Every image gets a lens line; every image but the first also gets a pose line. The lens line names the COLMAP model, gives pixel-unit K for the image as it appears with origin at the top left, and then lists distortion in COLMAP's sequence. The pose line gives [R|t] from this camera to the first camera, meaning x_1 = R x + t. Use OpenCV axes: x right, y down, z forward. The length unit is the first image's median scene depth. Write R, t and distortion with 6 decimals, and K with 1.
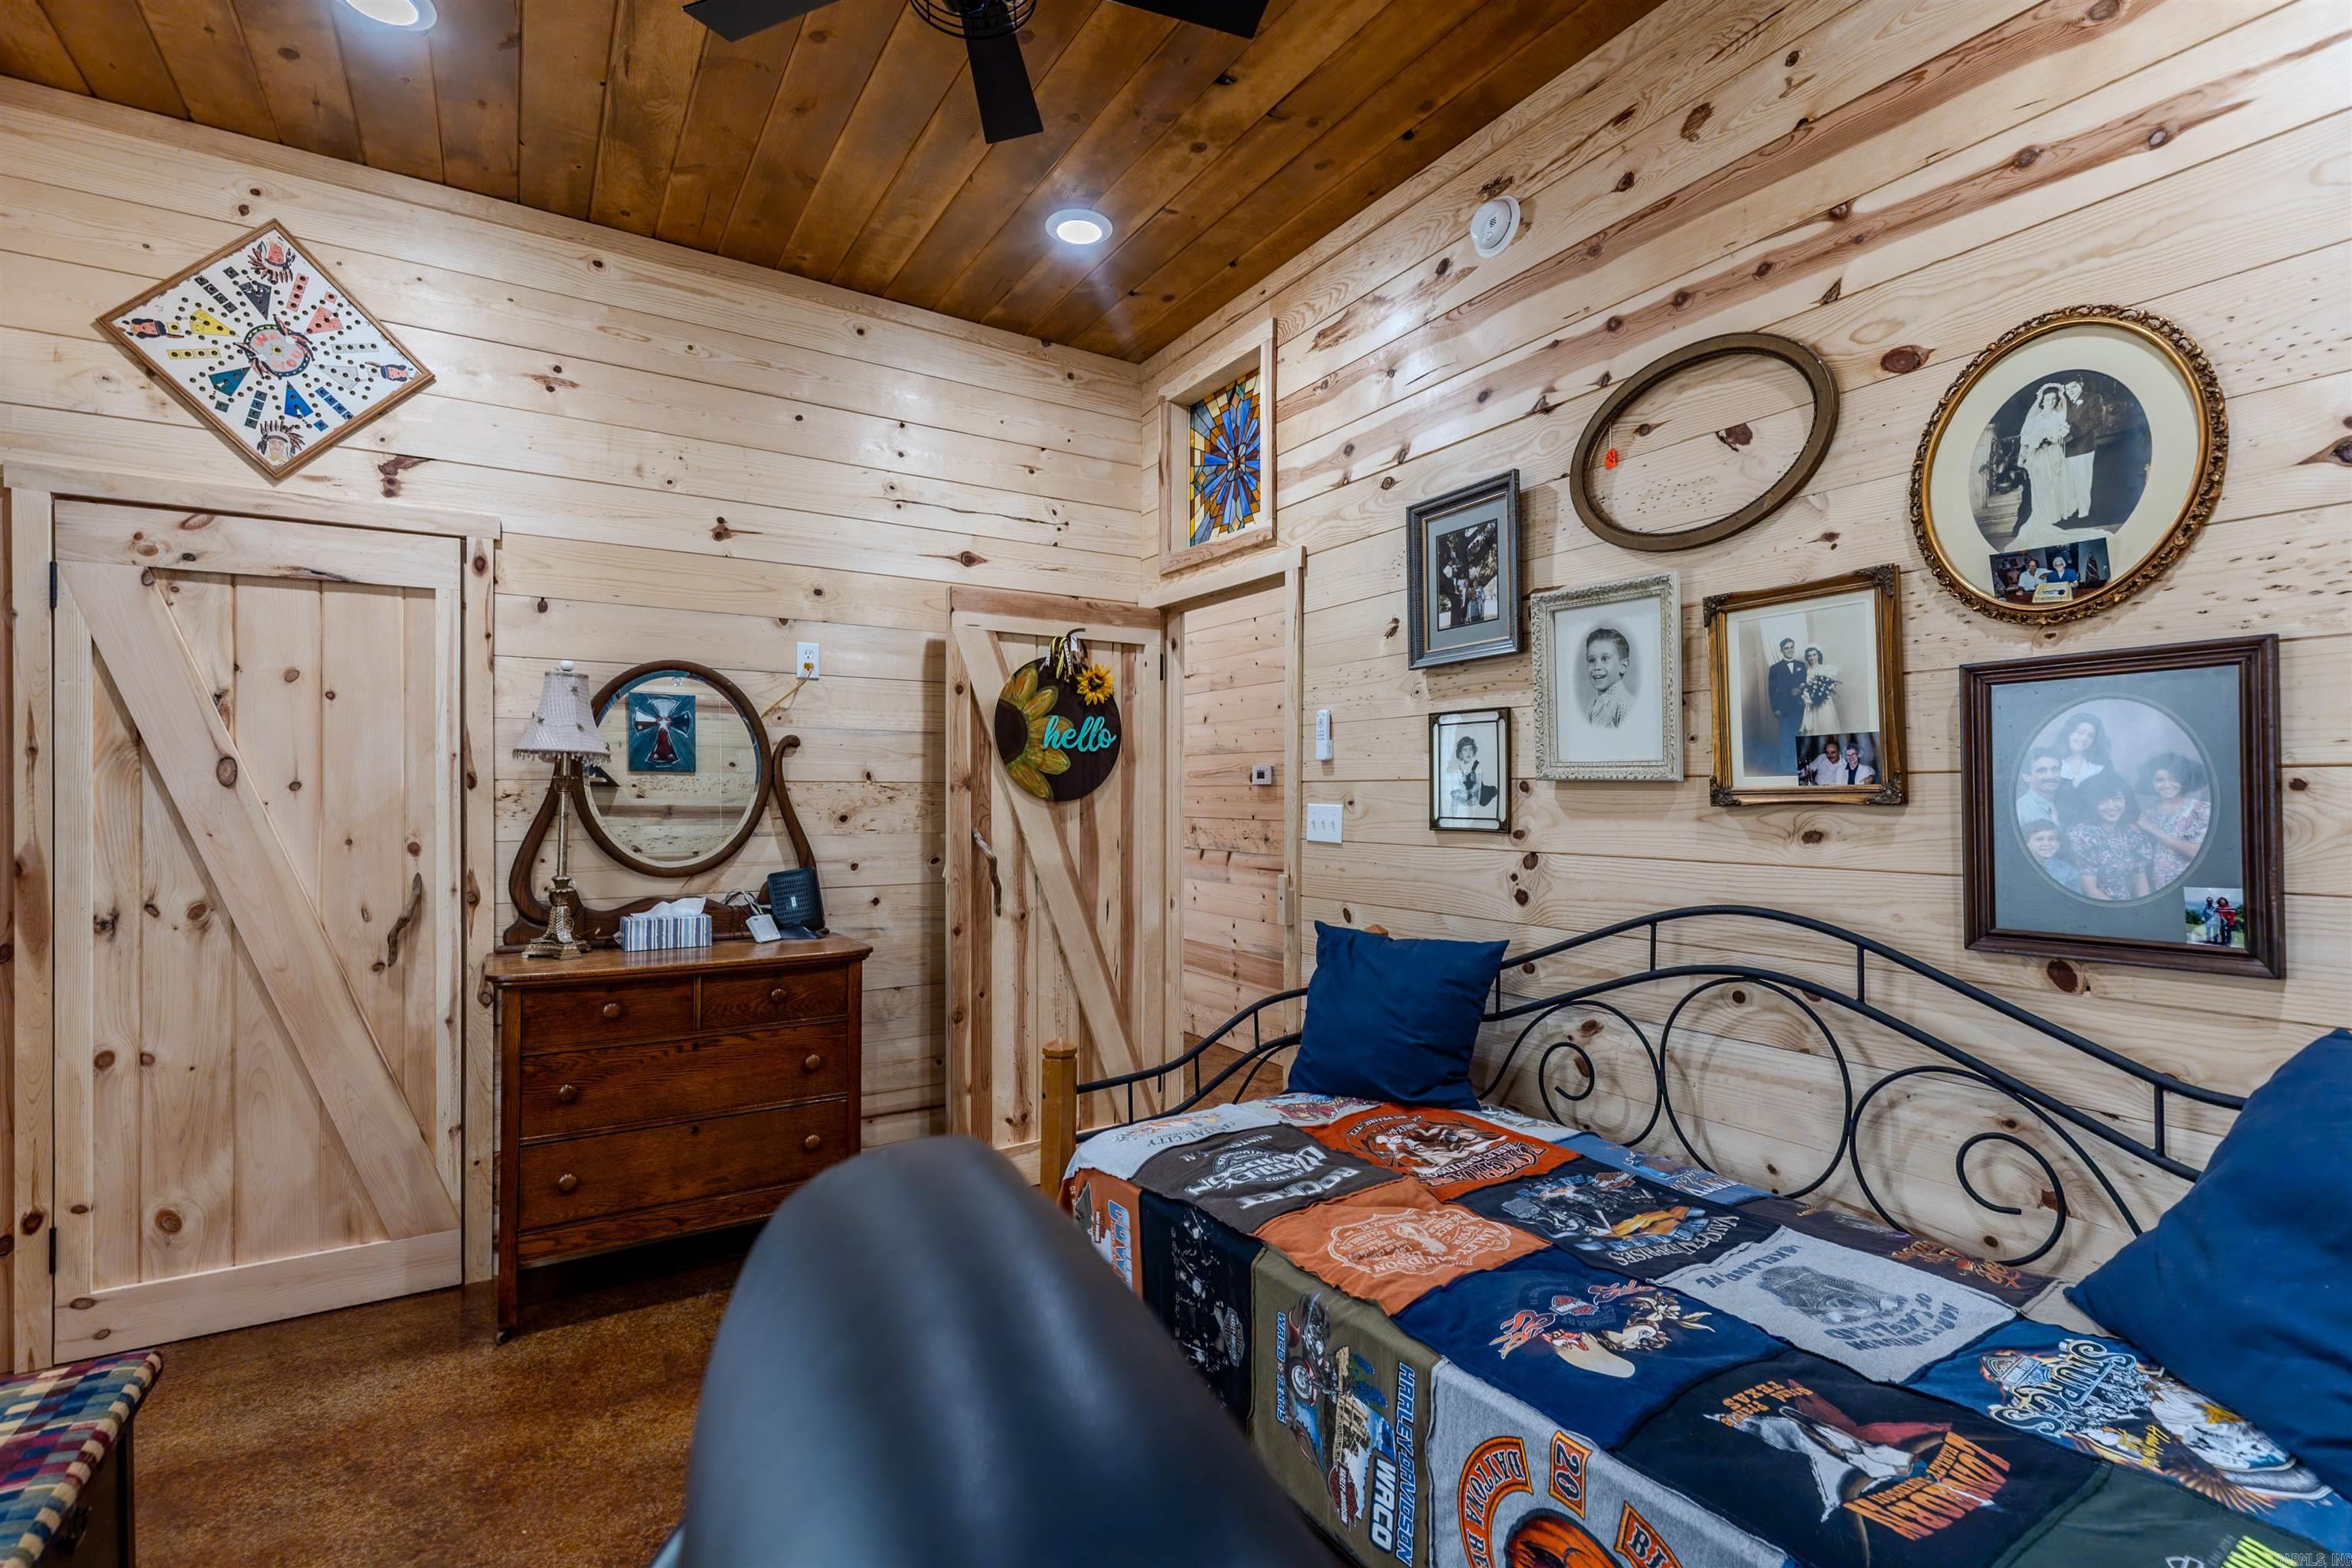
lens RADIAL K [[1078.3, 0, 1185.4], [0, 1078.3, 792.3], [0, 0, 1]] dist [0.015284, -0.002844]
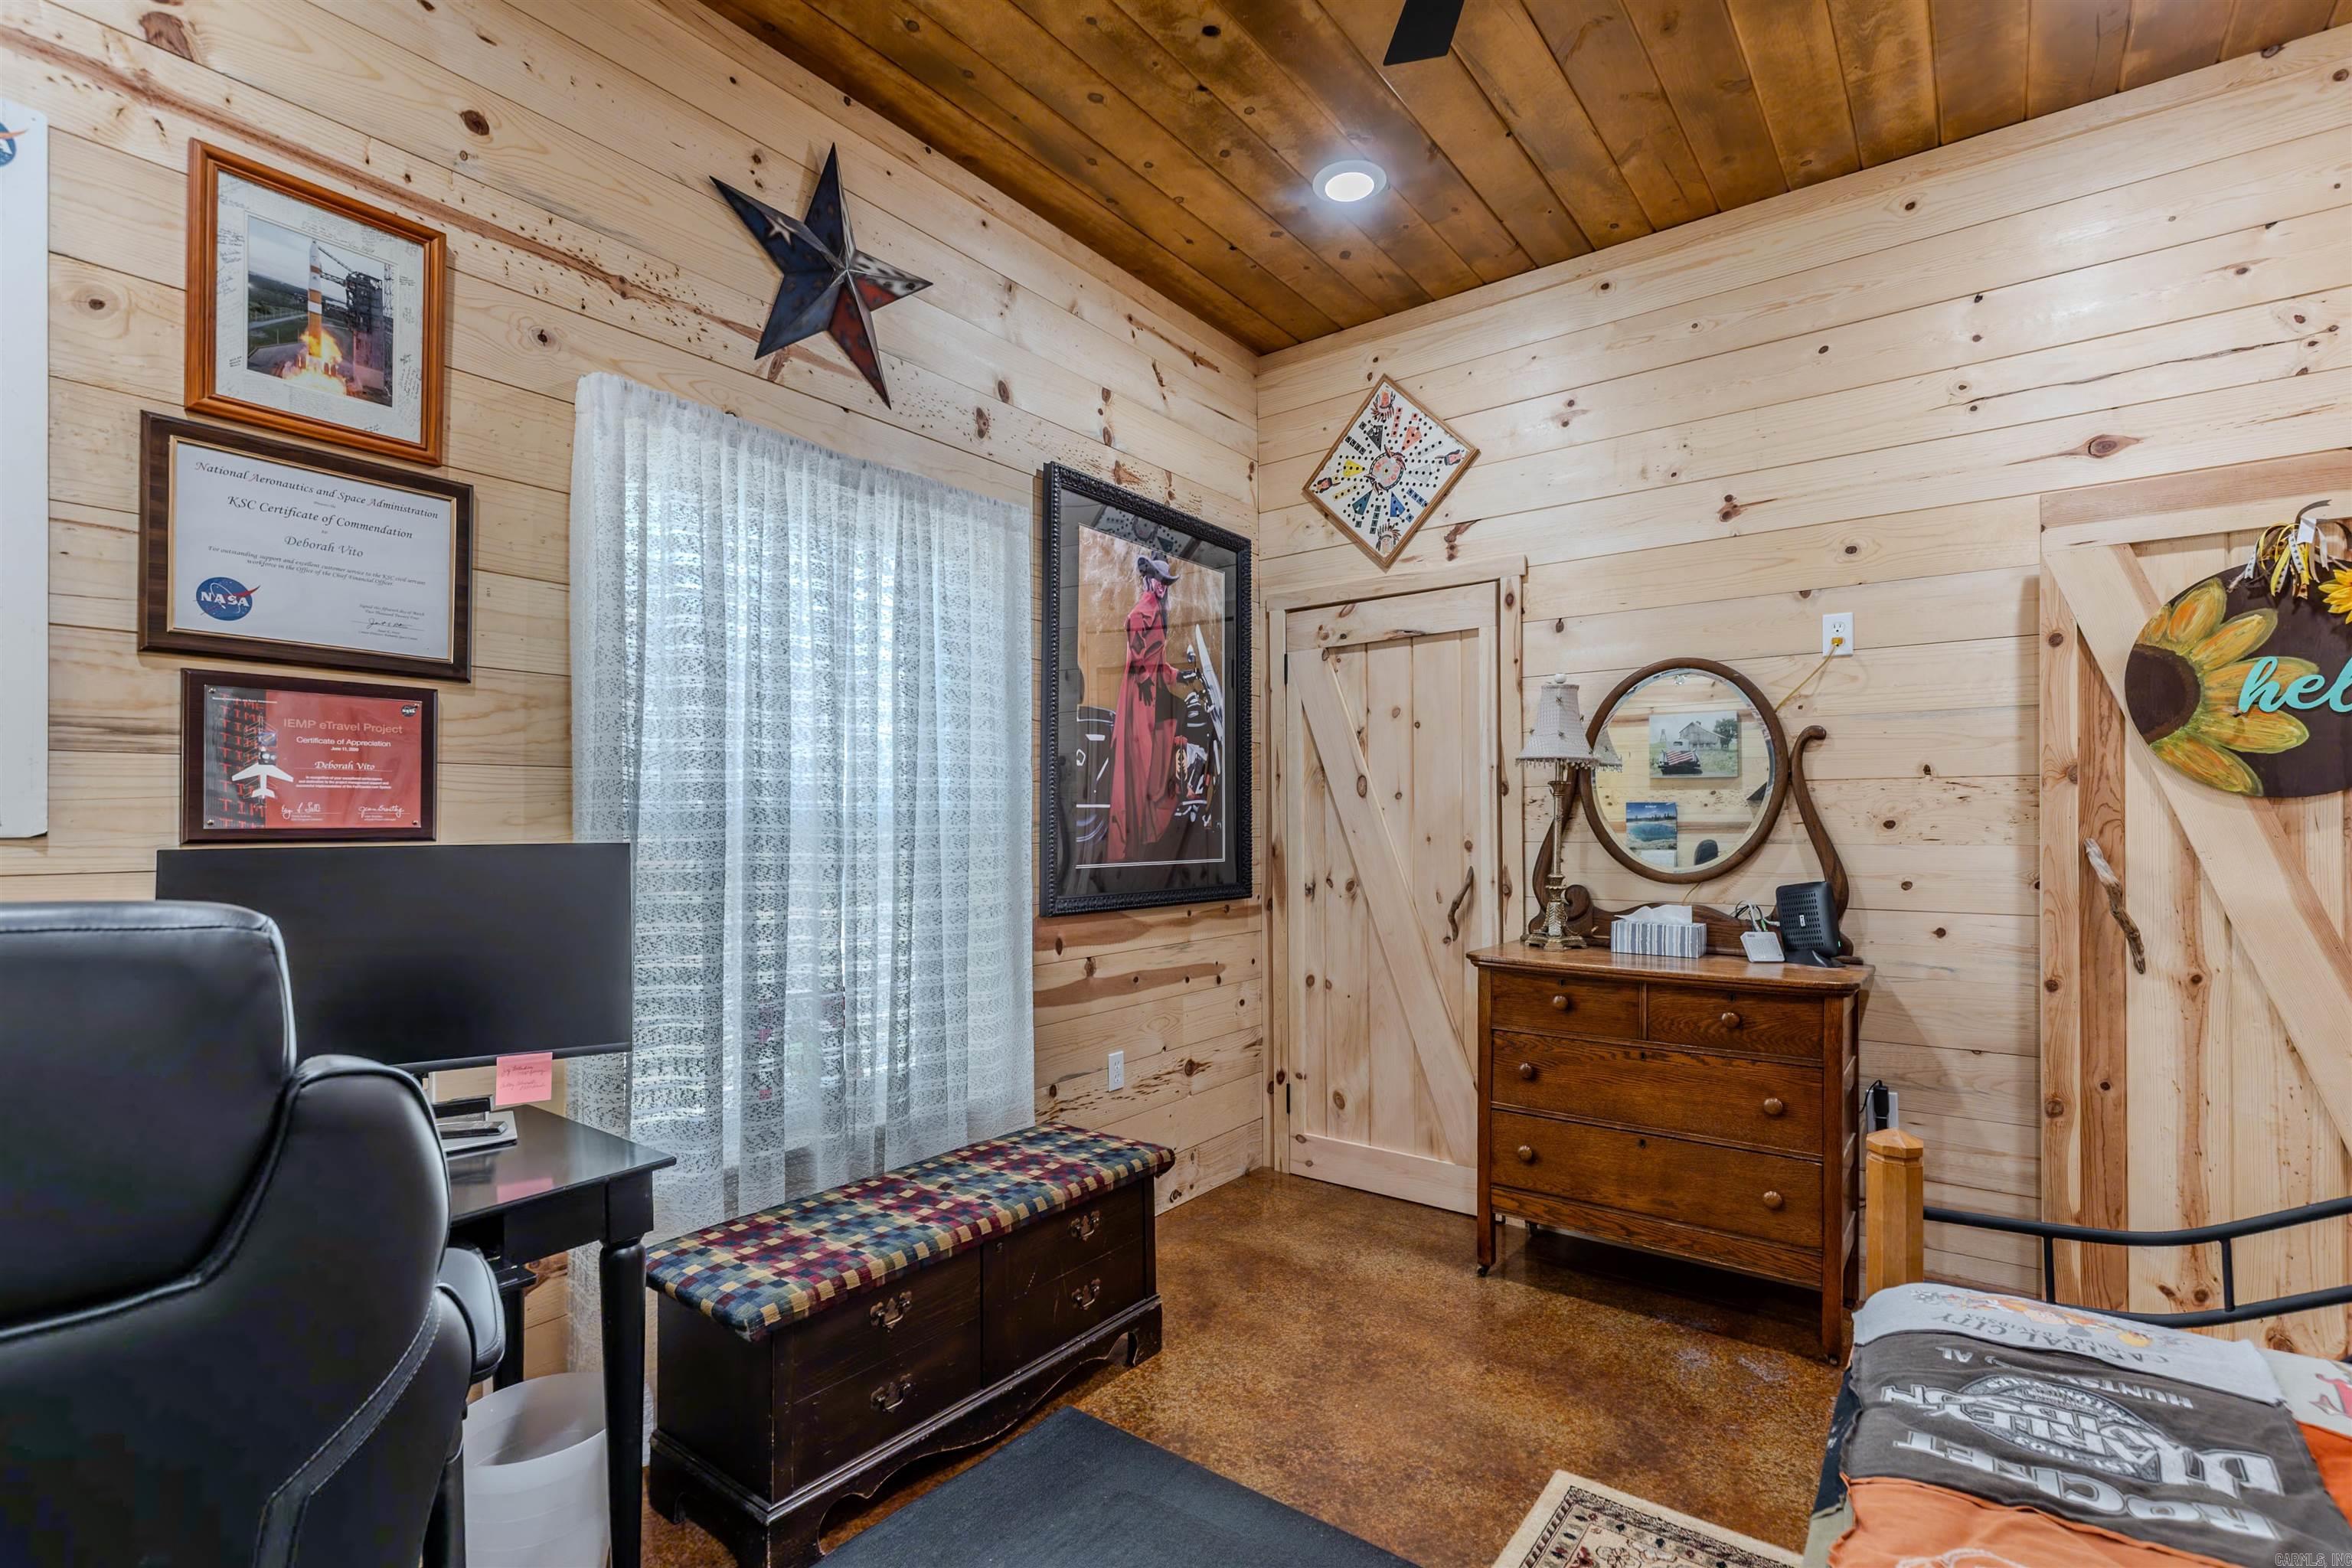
lens RADIAL K [[1078.3, 0, 1153.5], [0, 1078.3, 812.9], [0, 0, 1]] dist [0.015284, -0.002844]
pose [[0.357564, -0.009310, -0.933842, 0.340596], [0.006221, 0.999952, -0.007587, 0.026431], [0.933868, -0.003097, 0.357605, 0.288569]]
